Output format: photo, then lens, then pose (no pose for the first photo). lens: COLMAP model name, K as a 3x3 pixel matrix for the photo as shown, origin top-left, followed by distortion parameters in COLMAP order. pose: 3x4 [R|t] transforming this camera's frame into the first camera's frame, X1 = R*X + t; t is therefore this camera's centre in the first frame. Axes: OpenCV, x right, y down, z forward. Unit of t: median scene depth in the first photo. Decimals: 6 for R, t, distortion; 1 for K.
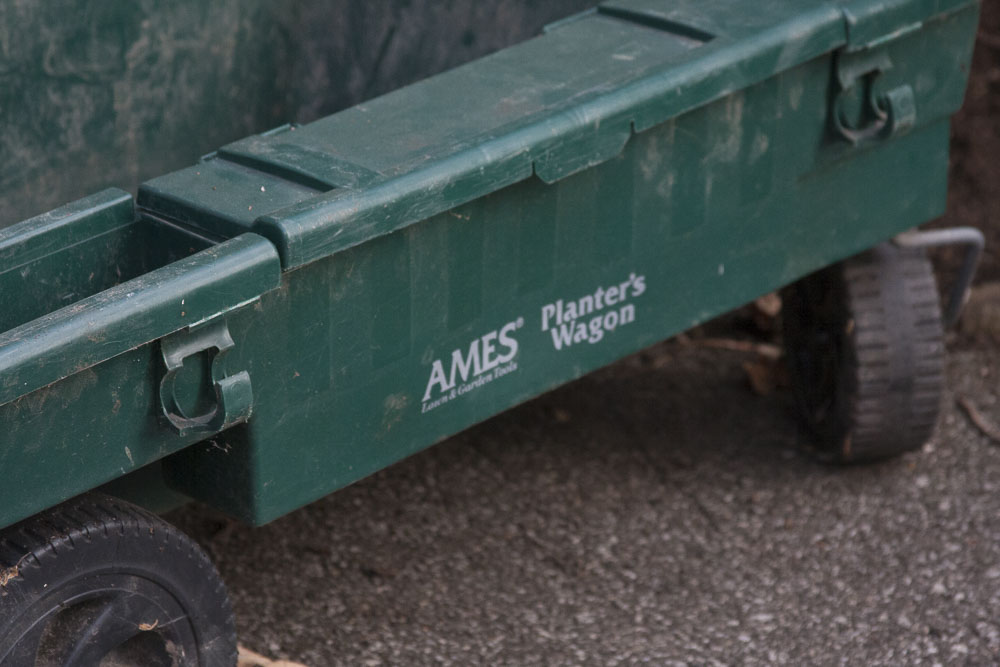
lens RADIAL K [[4633.7, 0, 491.0], [0, 4633.7, 333.8], [0, 0, 1]] dist [0.577463, 0.000000]
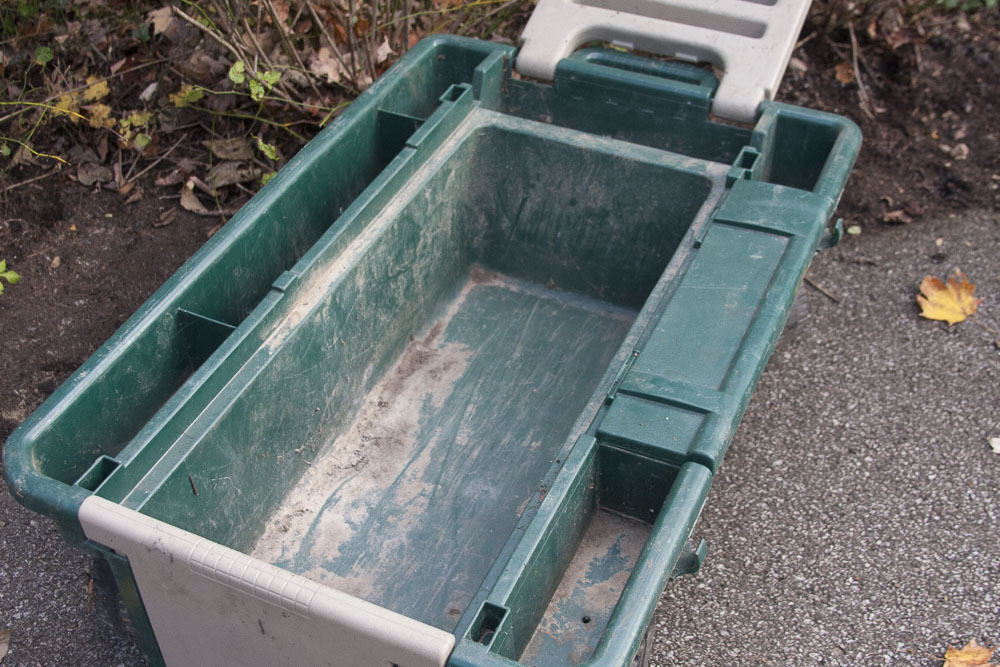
lens RADIAL K [[1332.2, 0, 498.3], [0, 1332.2, 329.1], [0, 0, 1]] dist [-0.149545, 0.000000]
pose [[0.943495, -0.225456, 0.242872, -0.207235], [0.153255, 0.946668, 0.283429, -0.199226], [-0.293820, -0.230192, 0.927729, 0.518411]]
